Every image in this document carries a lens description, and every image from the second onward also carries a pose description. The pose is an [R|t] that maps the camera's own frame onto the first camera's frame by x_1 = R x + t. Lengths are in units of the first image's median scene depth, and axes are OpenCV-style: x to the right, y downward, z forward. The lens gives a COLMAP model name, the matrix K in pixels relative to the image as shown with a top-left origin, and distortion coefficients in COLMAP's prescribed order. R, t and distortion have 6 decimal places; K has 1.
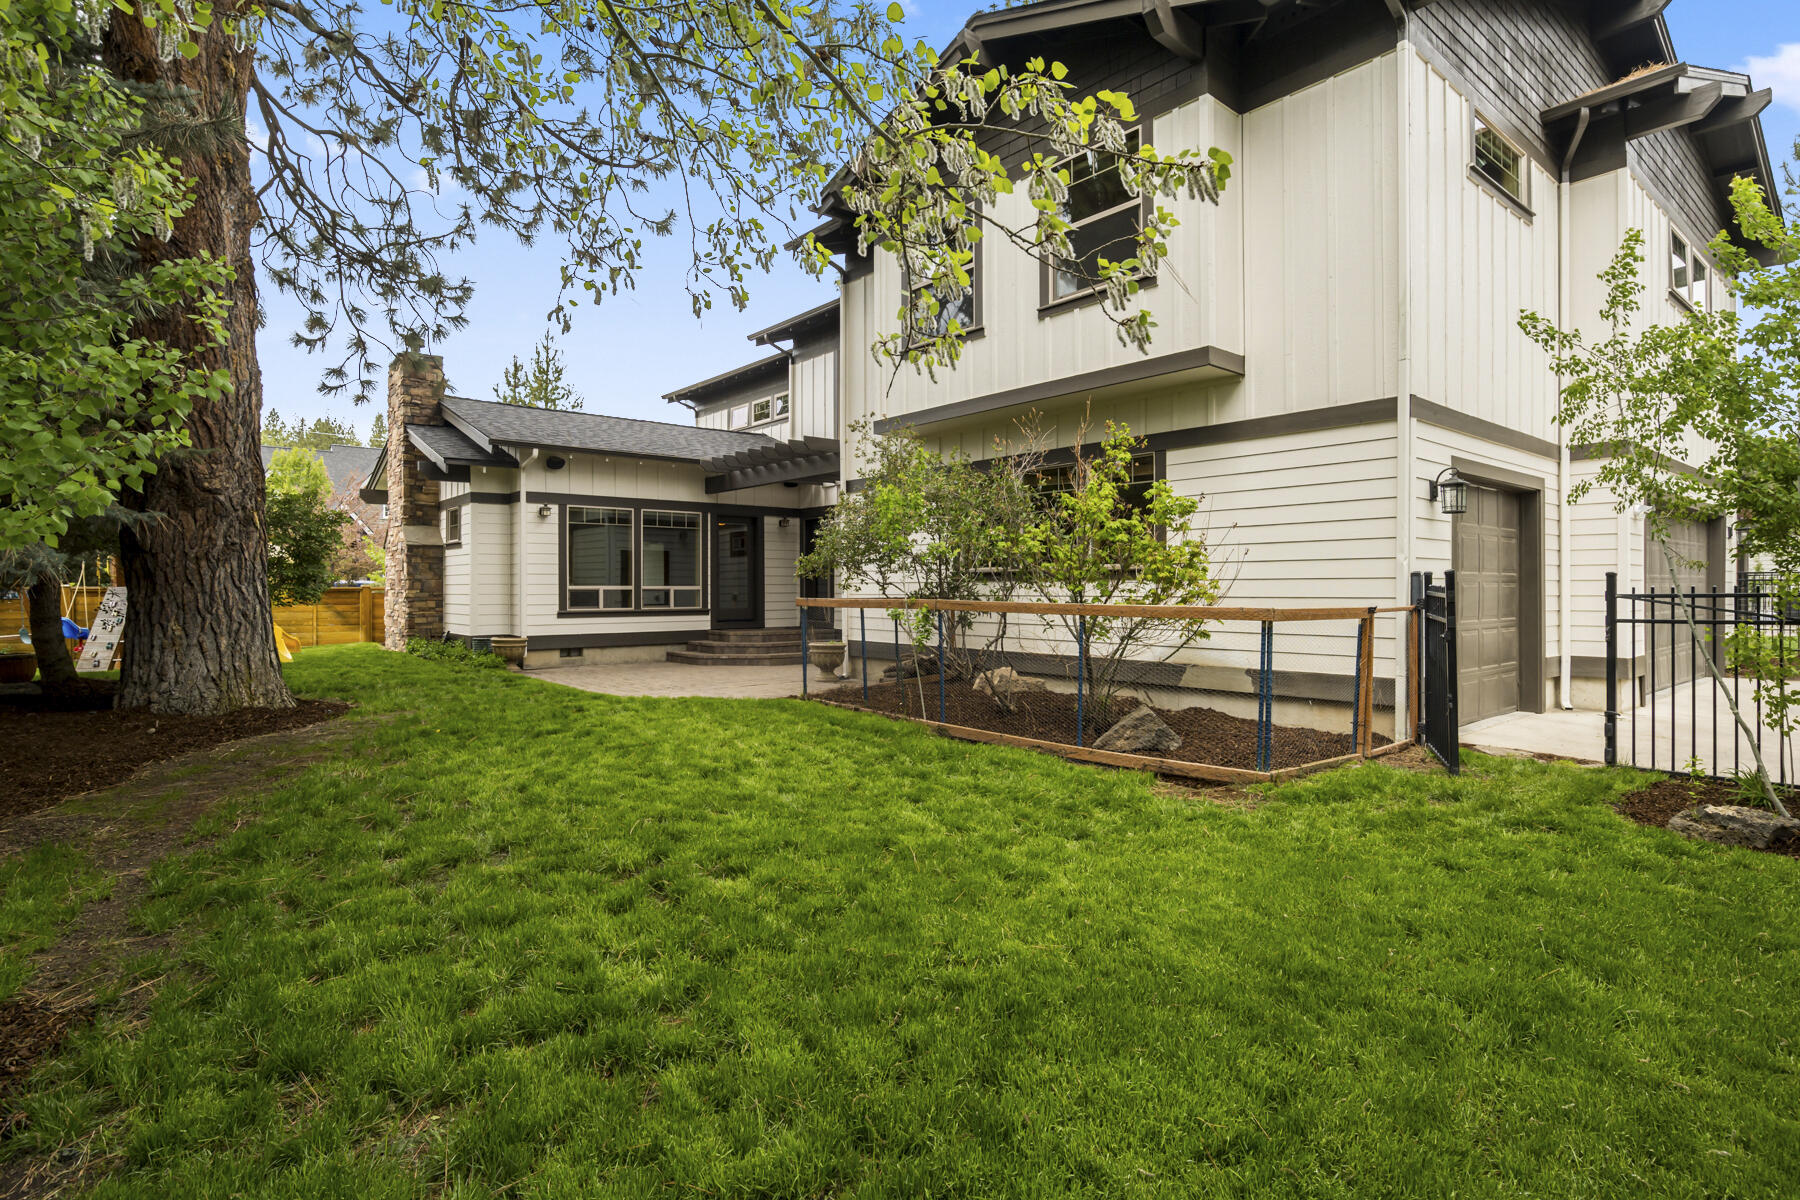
lens RADIAL K [[912.0, 0, 895.8], [0, 912.0, 586.0], [0, 0, 1]] dist [-0.021854, 0.009896]
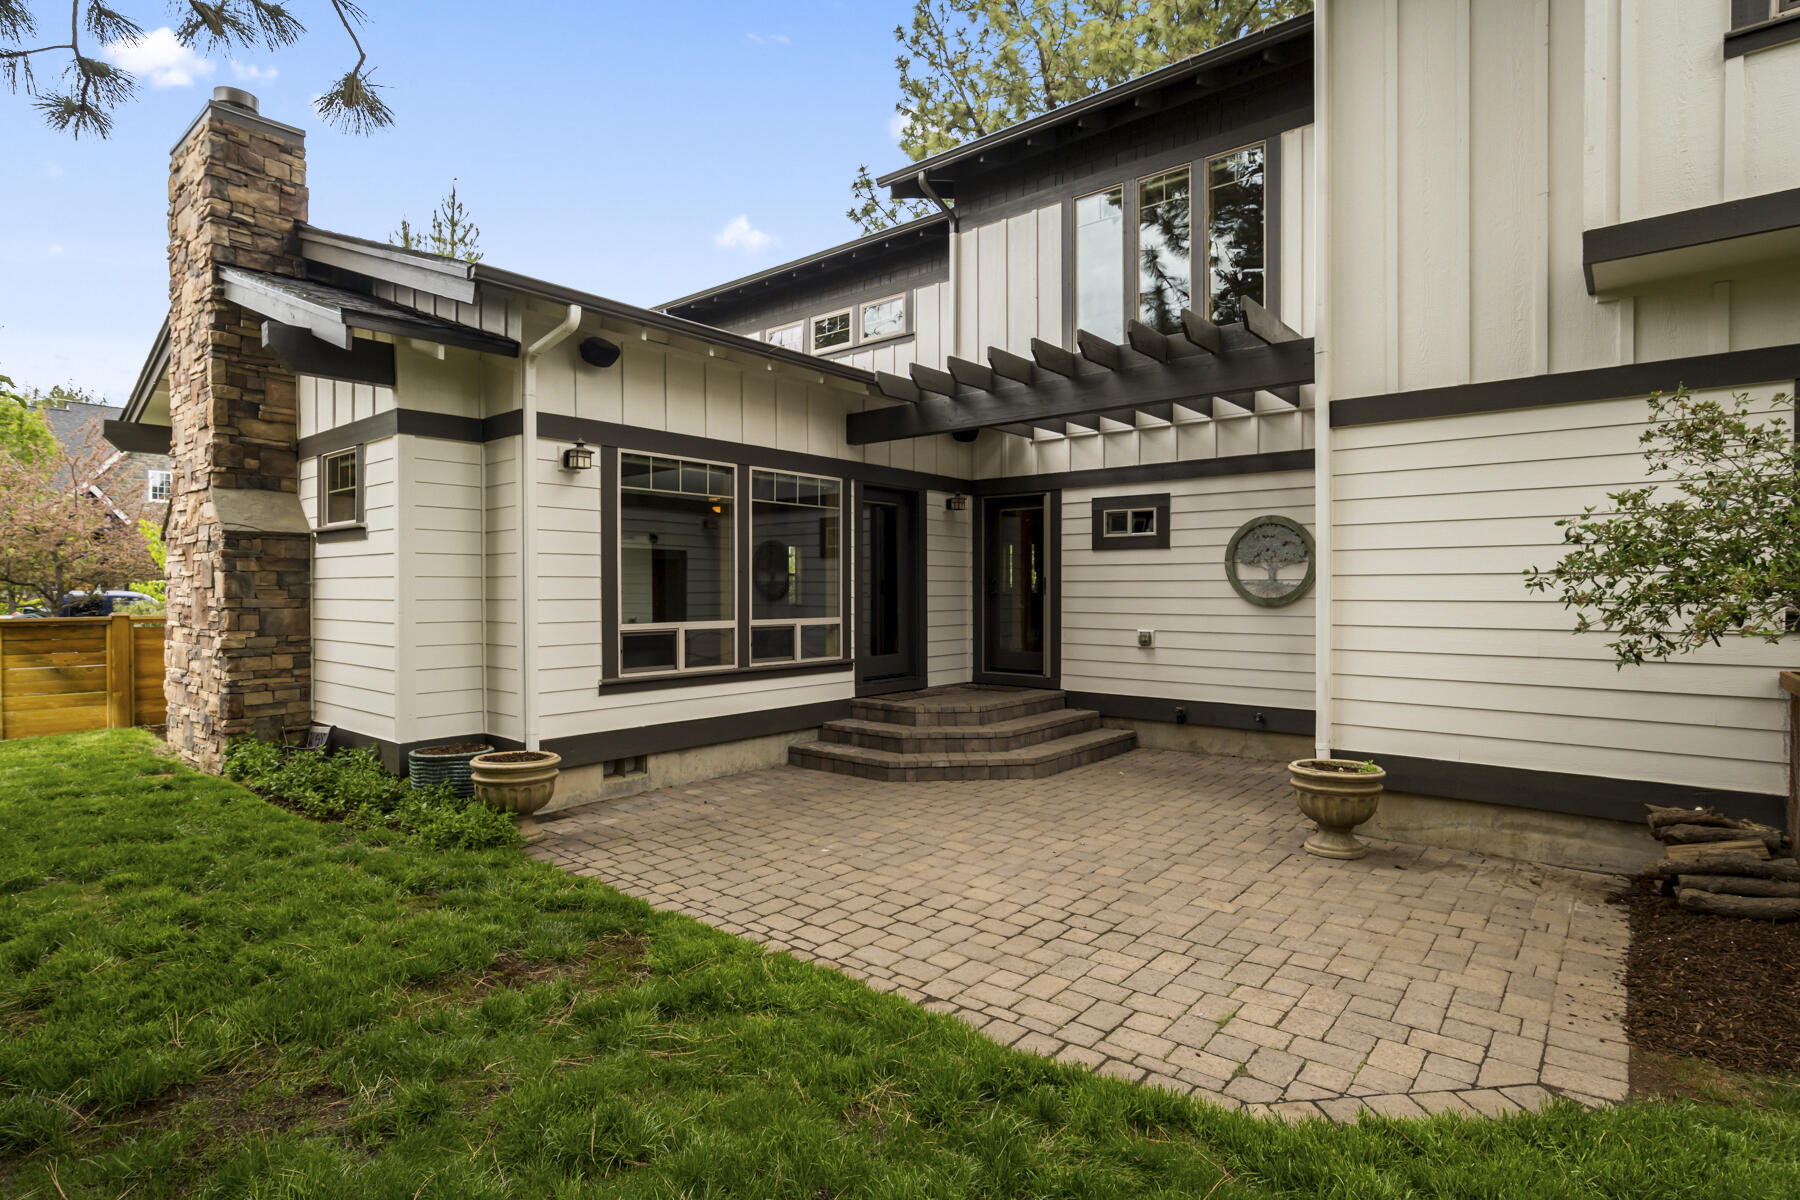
lens RADIAL K [[912.0, 0, 914.0], [0, 912.0, 599.8], [0, 0, 1]] dist [-0.021854, 0.009896]
pose [[0.982028, 0.000110, 0.188735, -0.285157], [-0.002555, 0.999916, 0.012712, -0.017839], [-0.188718, -0.012966, 0.981946, 0.491680]]
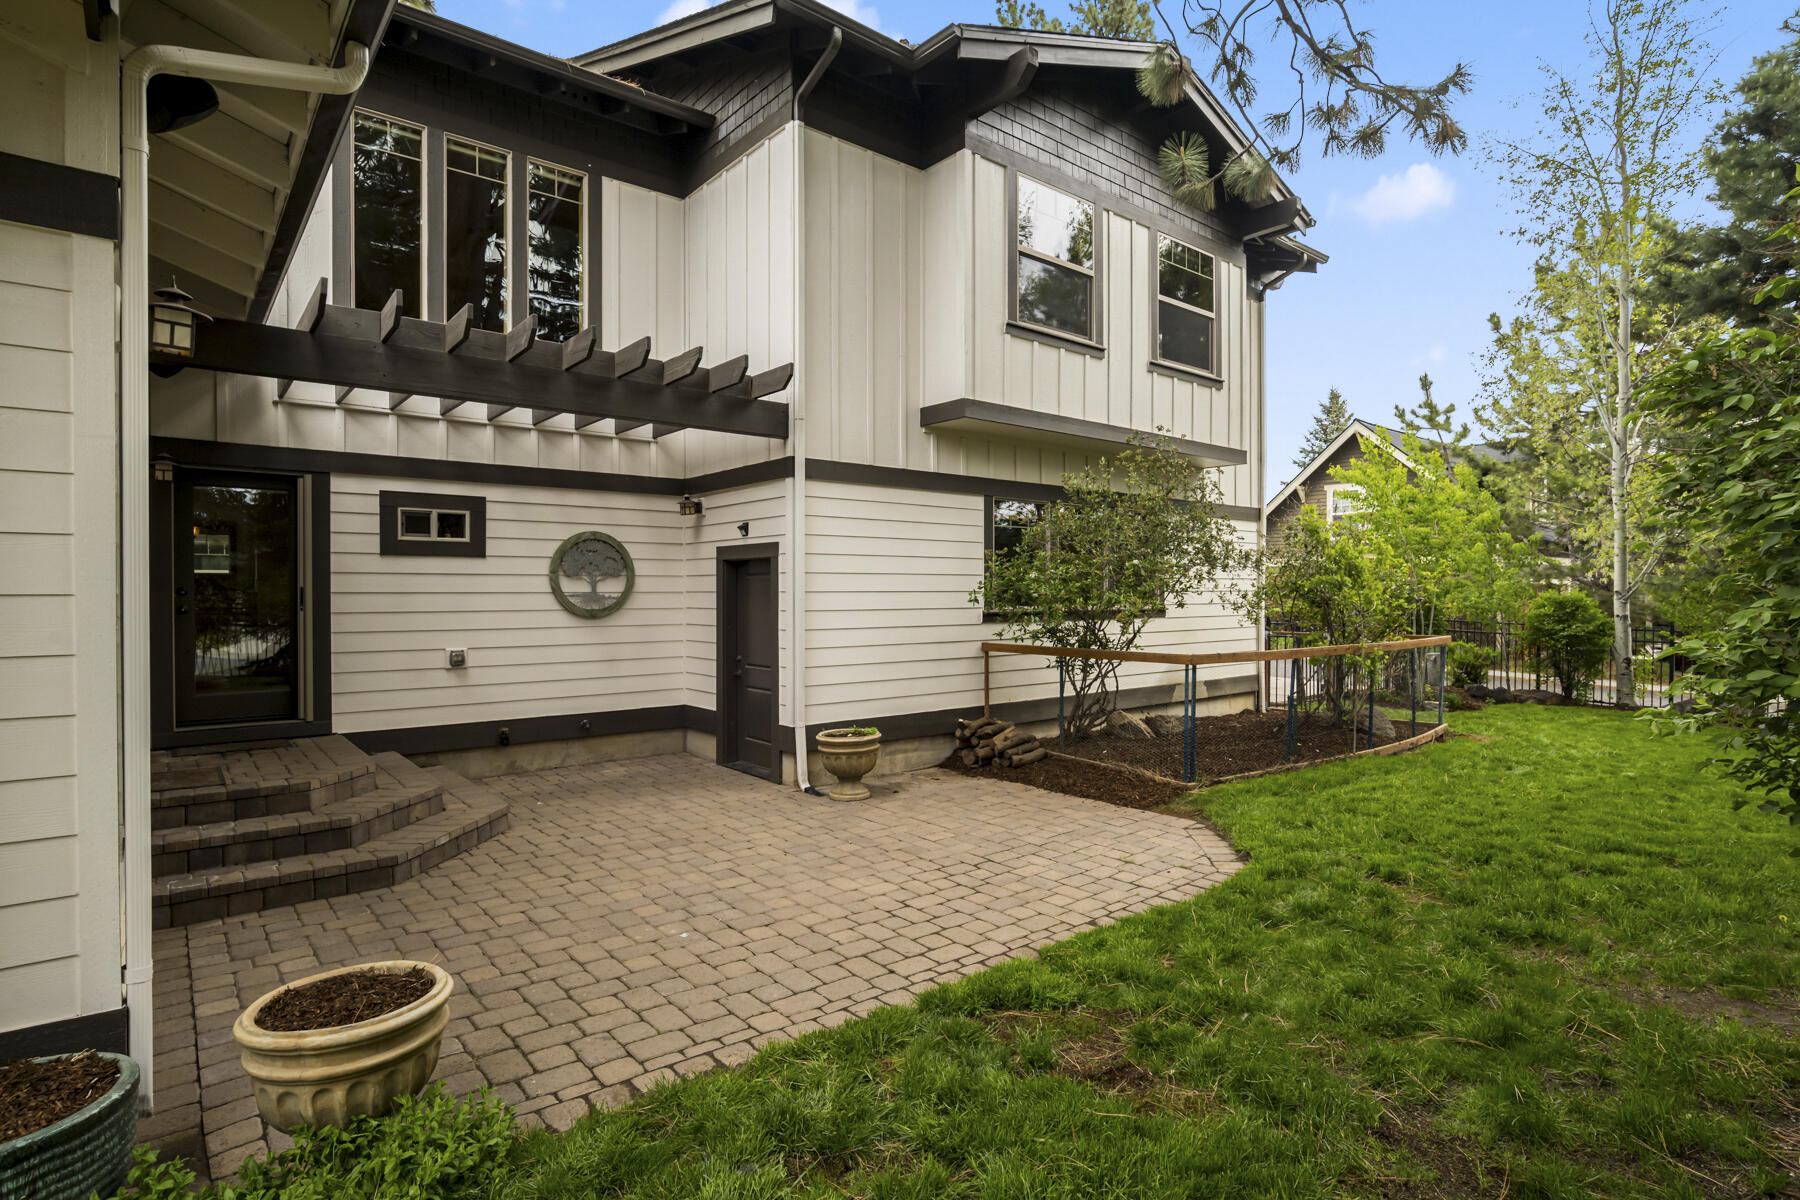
lens RADIAL K [[912.0, 0, 902.4], [0, 912.0, 607.5], [0, 0, 1]] dist [-0.021854, 0.009896]
pose [[0.001419, -0.017620, 0.999844, -0.649312], [-0.002617, 0.999841, 0.017624, -0.026976], [-0.999996, -0.002641, 0.001372, 0.903671]]
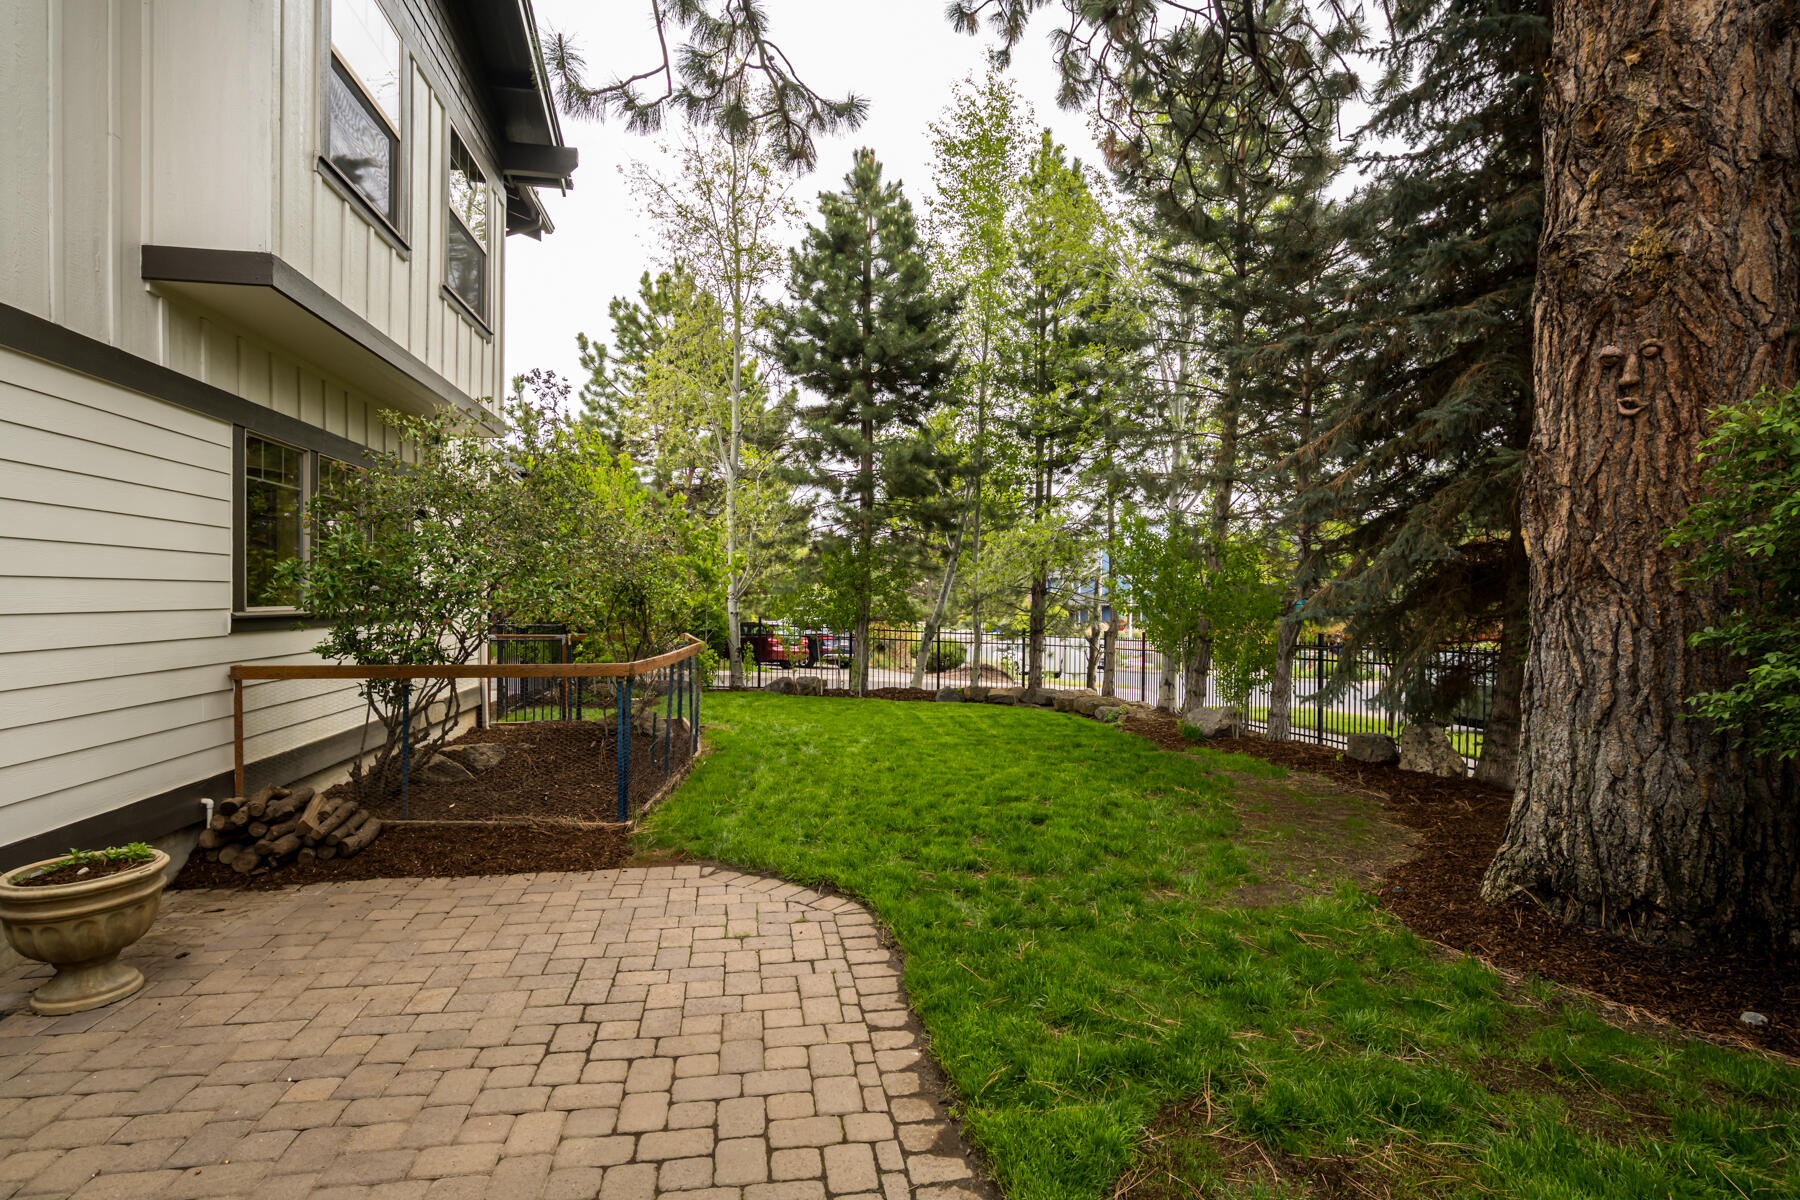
lens RADIAL K [[912.0, 0, 908.5], [0, 912.0, 604.1], [0, 0, 1]] dist [-0.021854, 0.009896]
pose [[-0.869963, -0.008529, 0.493042, -0.383805], [-0.007562, 0.999964, 0.003955, -0.019109], [-0.493058, -0.000288, -0.869996, 1.085019]]
